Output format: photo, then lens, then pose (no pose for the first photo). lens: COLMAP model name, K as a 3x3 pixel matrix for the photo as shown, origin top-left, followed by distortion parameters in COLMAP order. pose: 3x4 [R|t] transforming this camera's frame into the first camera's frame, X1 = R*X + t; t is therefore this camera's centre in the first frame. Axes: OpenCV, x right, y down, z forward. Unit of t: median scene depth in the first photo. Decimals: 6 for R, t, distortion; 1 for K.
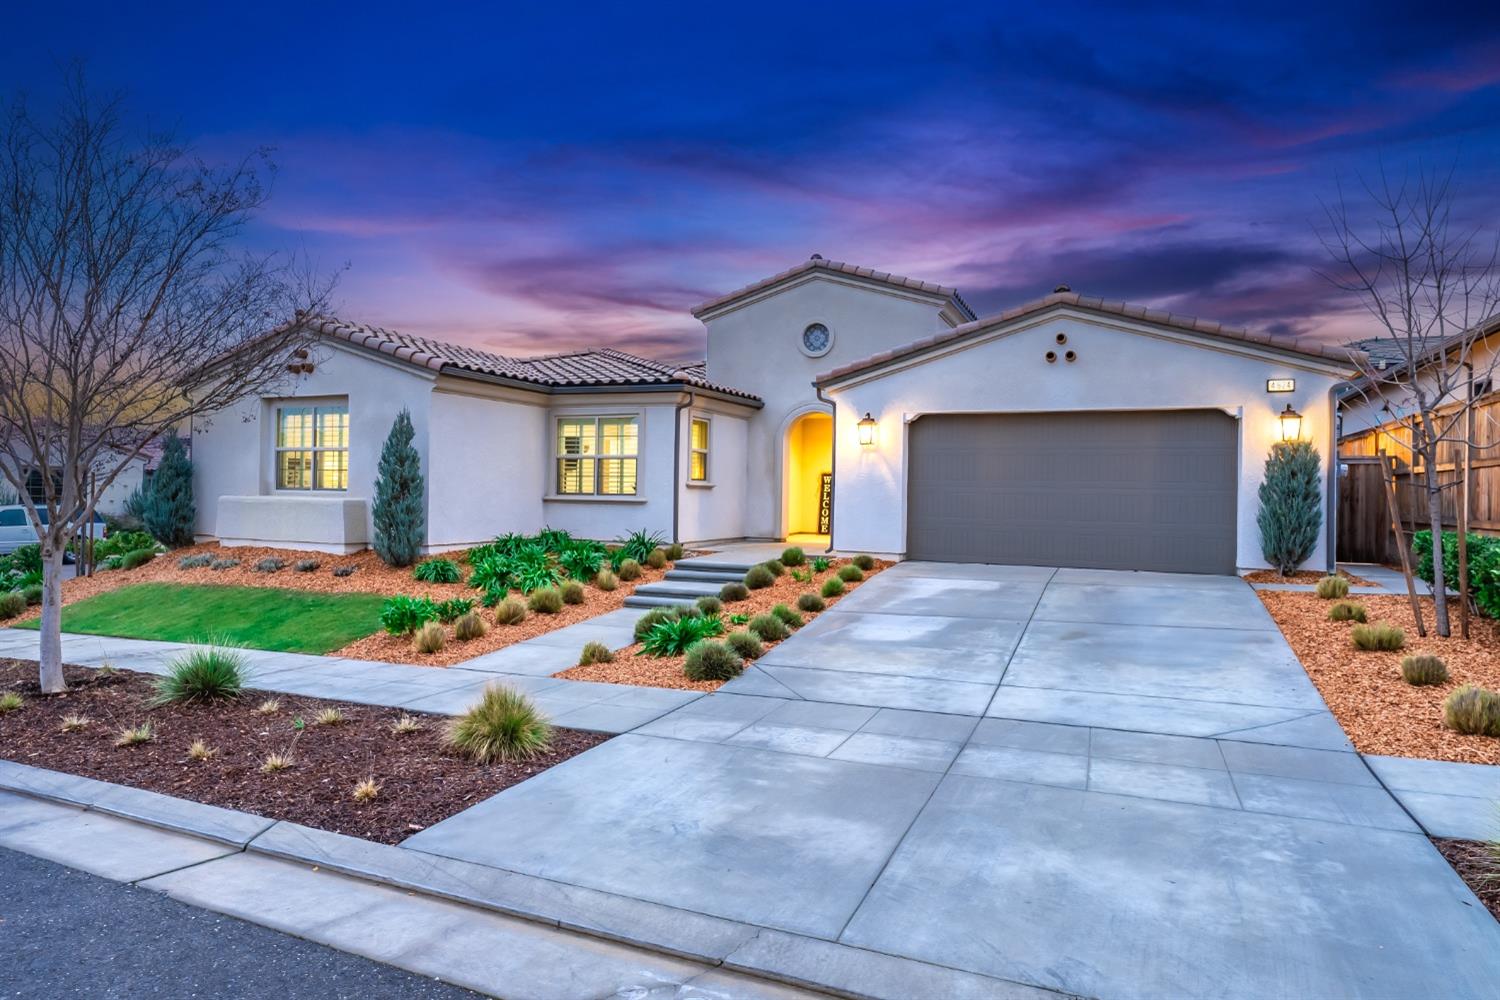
lens RADIAL K [[899.8, 0, 746.3], [0, 899.8, 497.0], [0, 0, 1]] dist [0.007552, 0.000937]
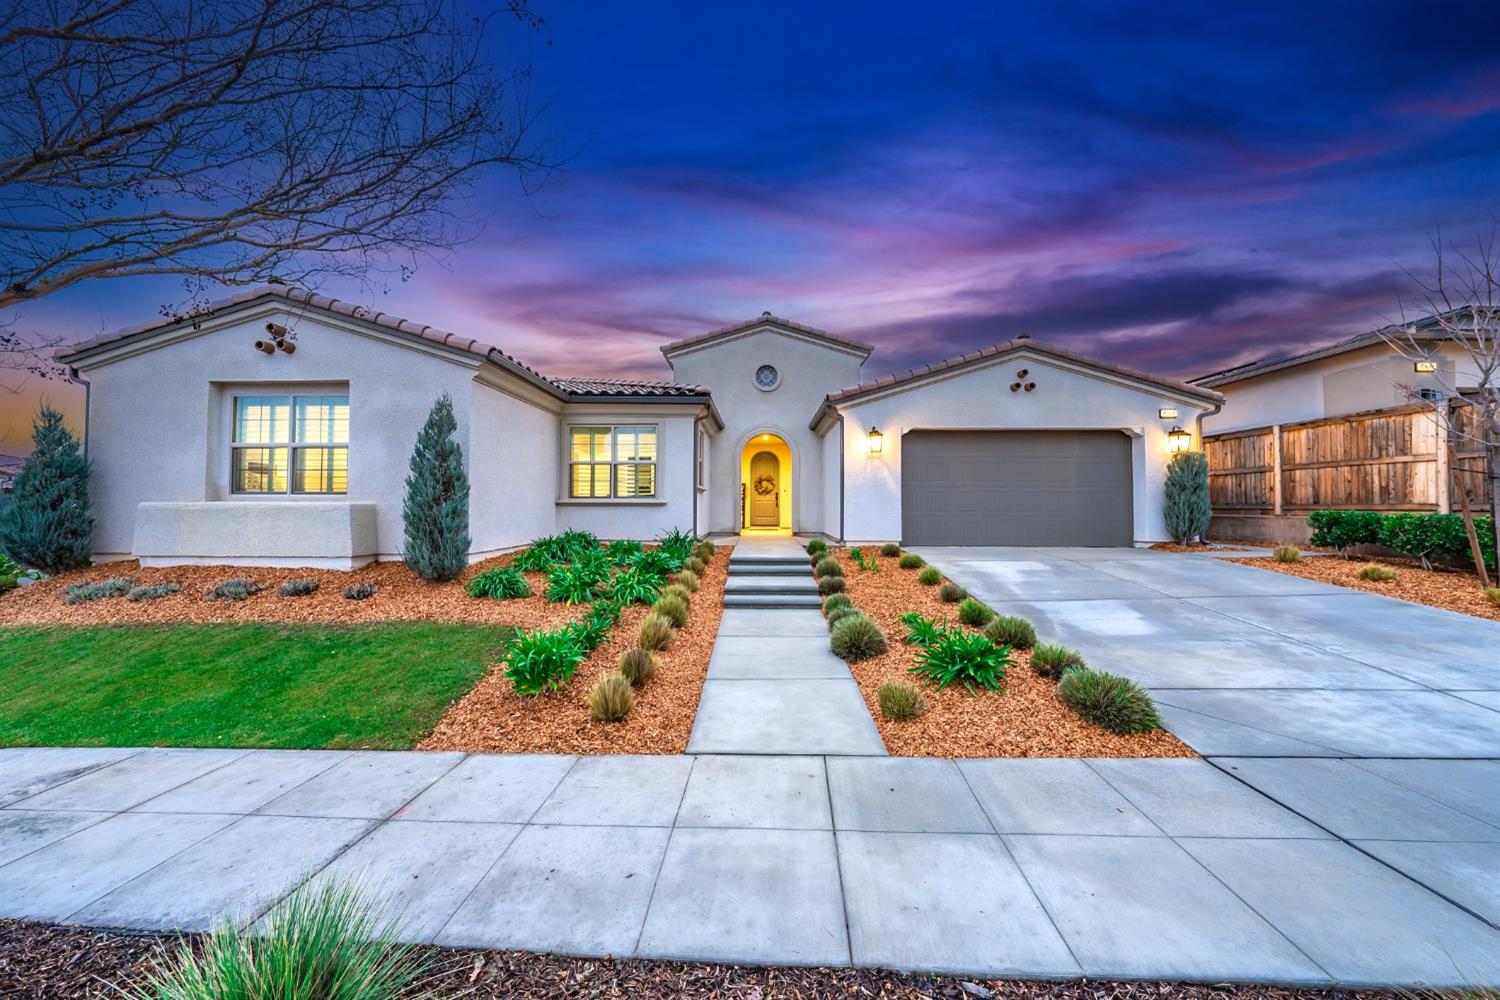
lens RADIAL K [[524.5, 0, 775.3], [0, 524.5, 493.6], [0, 0, 1]] dist [-0.002403, -0.000096]
pose [[0.925429, -0.006870, 0.378858, -0.257184], [0.015554, 0.999682, -0.019865, 0.009373], [-0.378601, 0.024276, 0.925241, 0.391735]]
